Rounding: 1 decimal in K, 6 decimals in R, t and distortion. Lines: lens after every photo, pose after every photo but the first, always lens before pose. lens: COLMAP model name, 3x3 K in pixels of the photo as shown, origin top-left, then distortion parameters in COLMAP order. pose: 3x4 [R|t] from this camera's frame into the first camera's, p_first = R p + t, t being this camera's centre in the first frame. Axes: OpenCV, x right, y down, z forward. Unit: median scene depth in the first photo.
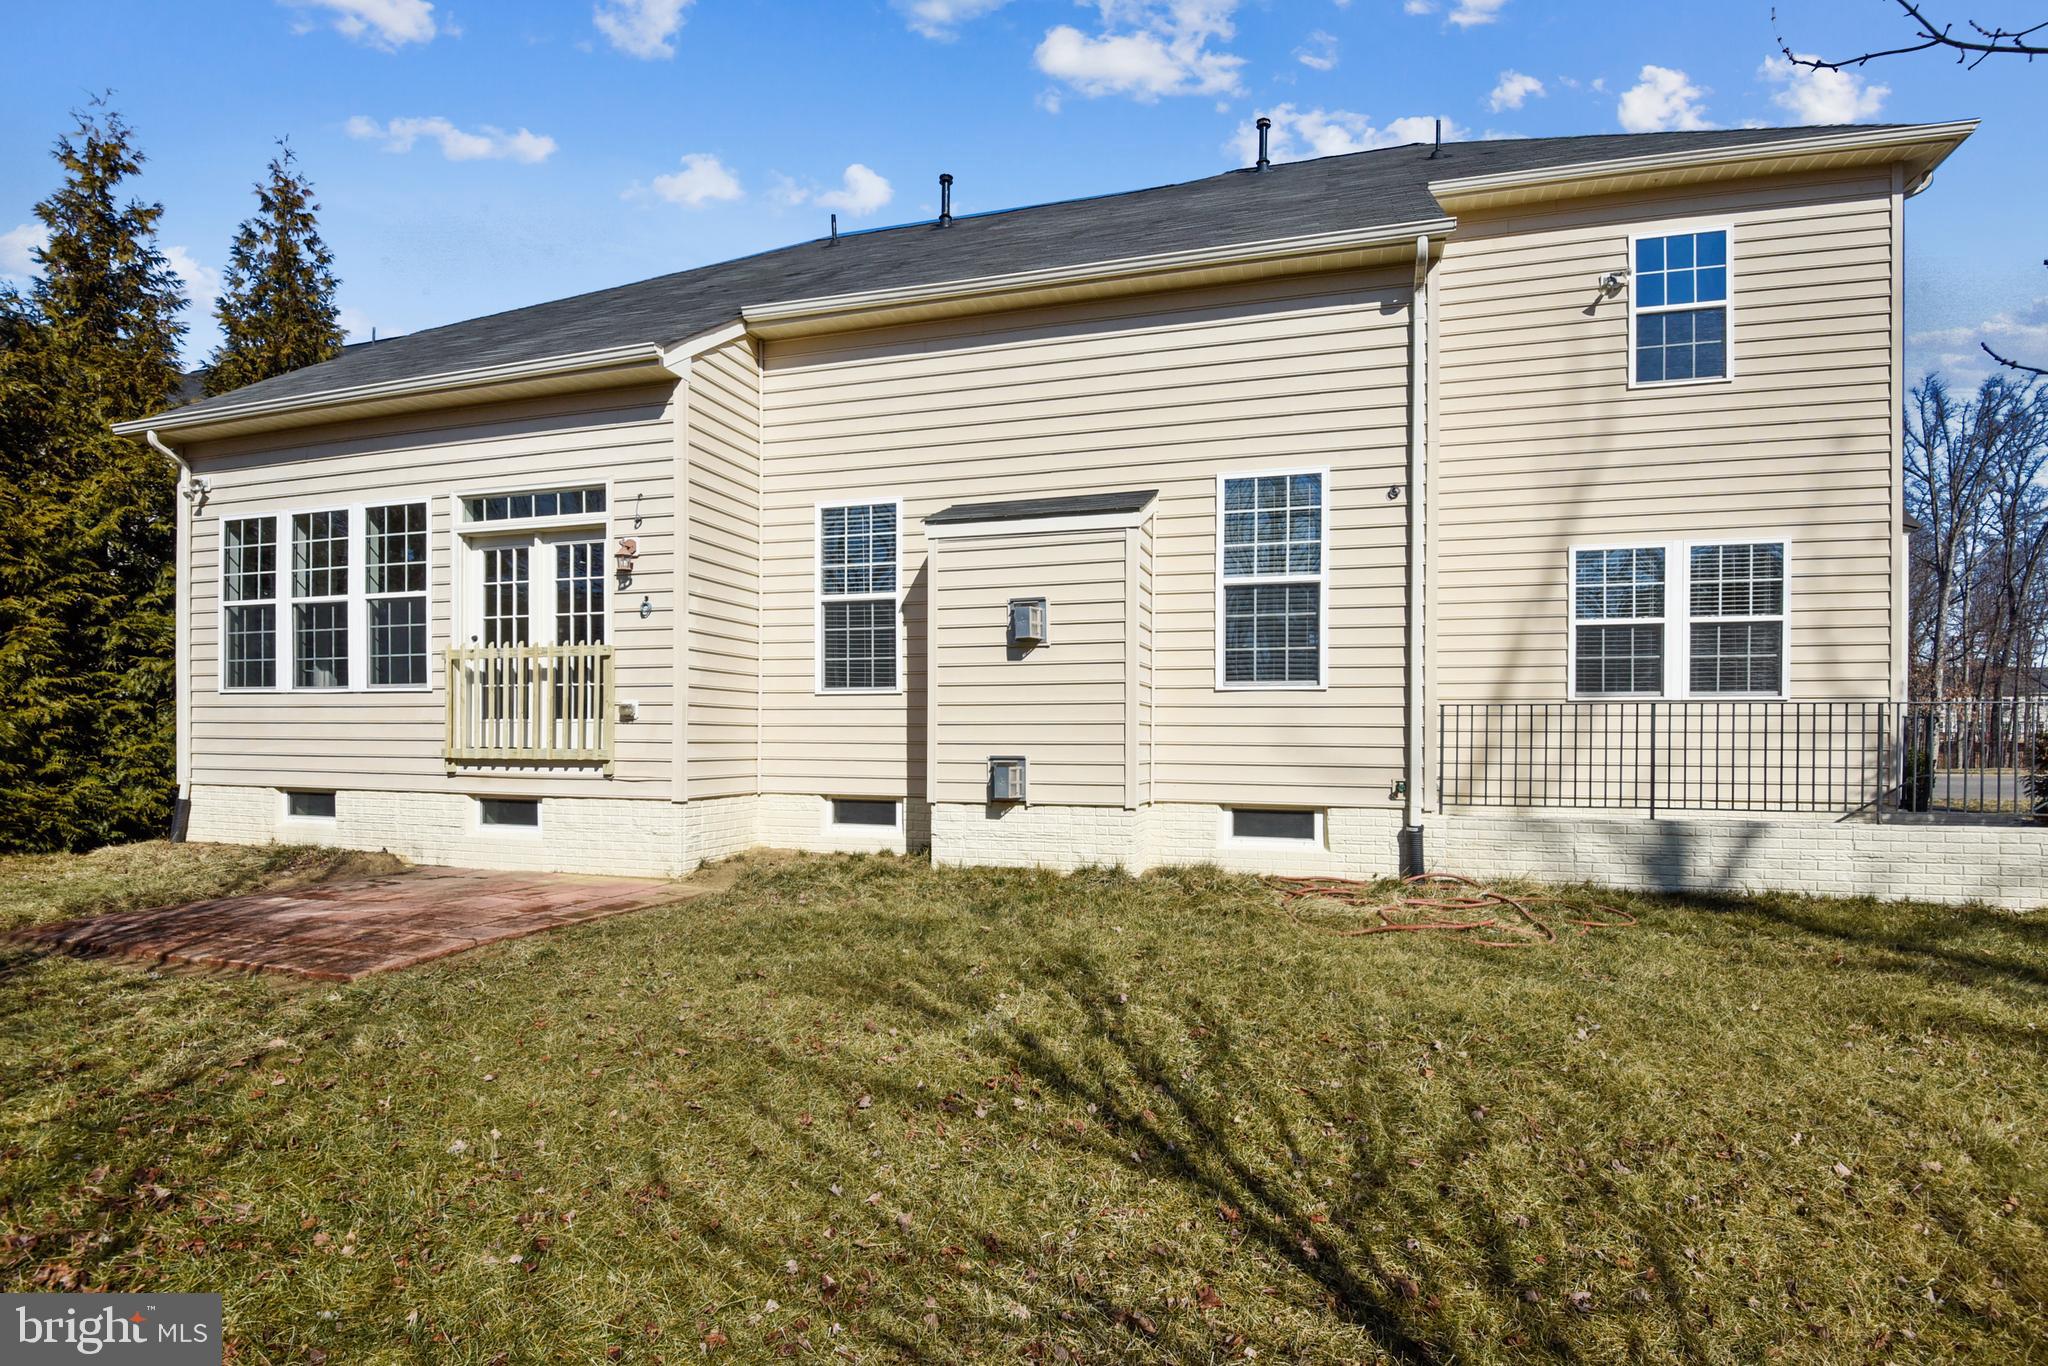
lens RADIAL K [[993.6, 0, 1026.0], [0, 993.6, 716.3], [0, 0, 1]] dist [0.001884, -0.000468]
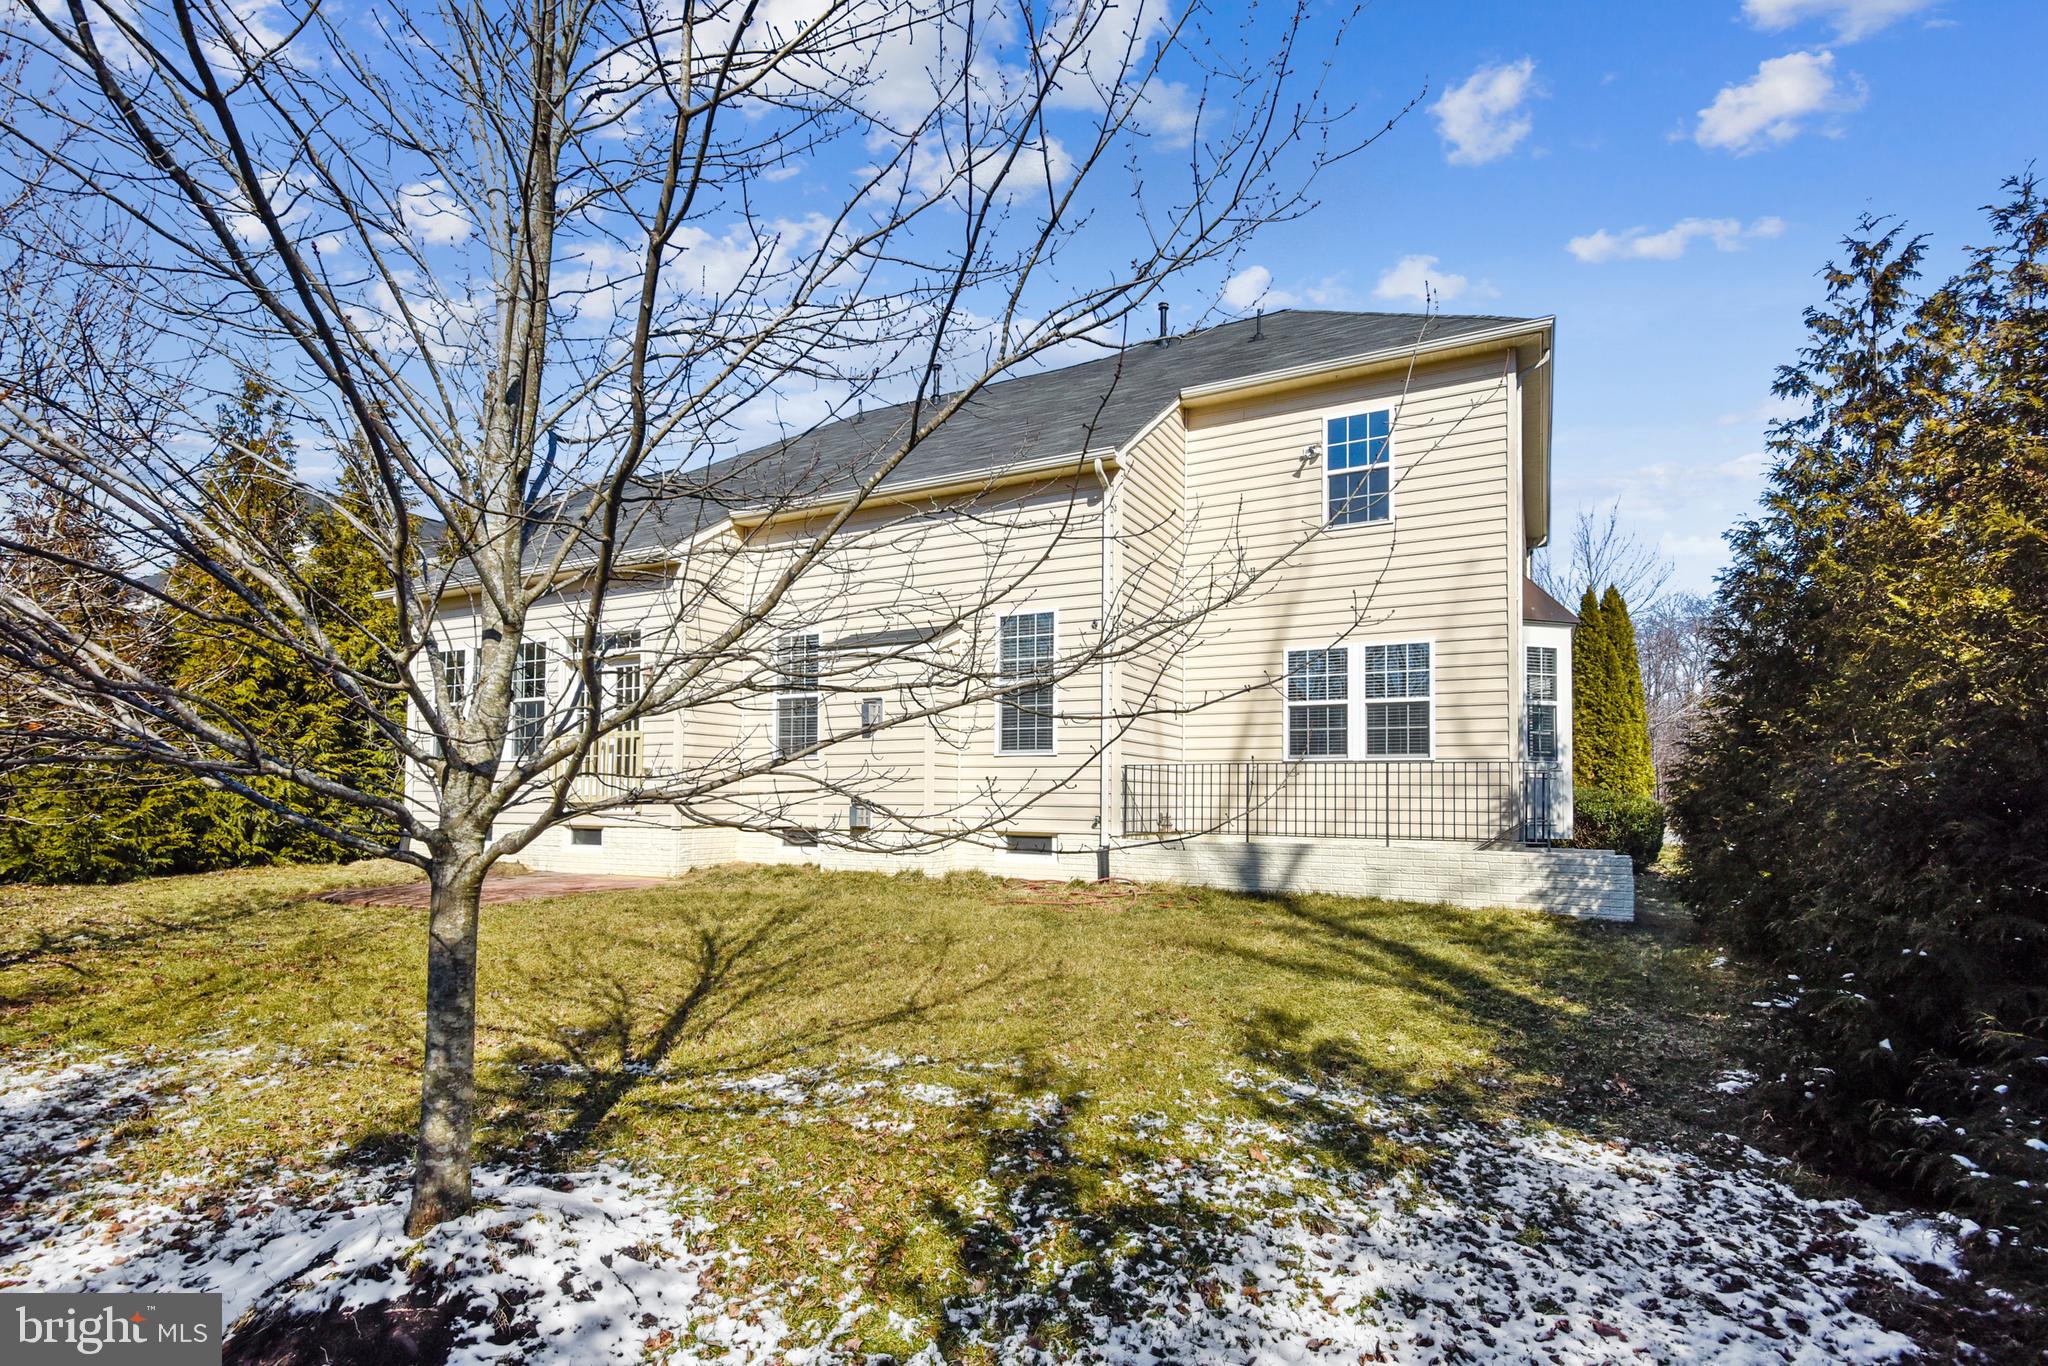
lens RADIAL K [[1015.3, 0, 1021.2], [0, 1015.3, 730.6], [0, 0, 1]] dist [0.119567, 0.000025]
pose [[0.973881, -0.012671, -0.226704, 0.531748], [0.001715, 0.998824, -0.048459, 0.009671], [0.227051, 0.046805, 0.972758, -0.454080]]
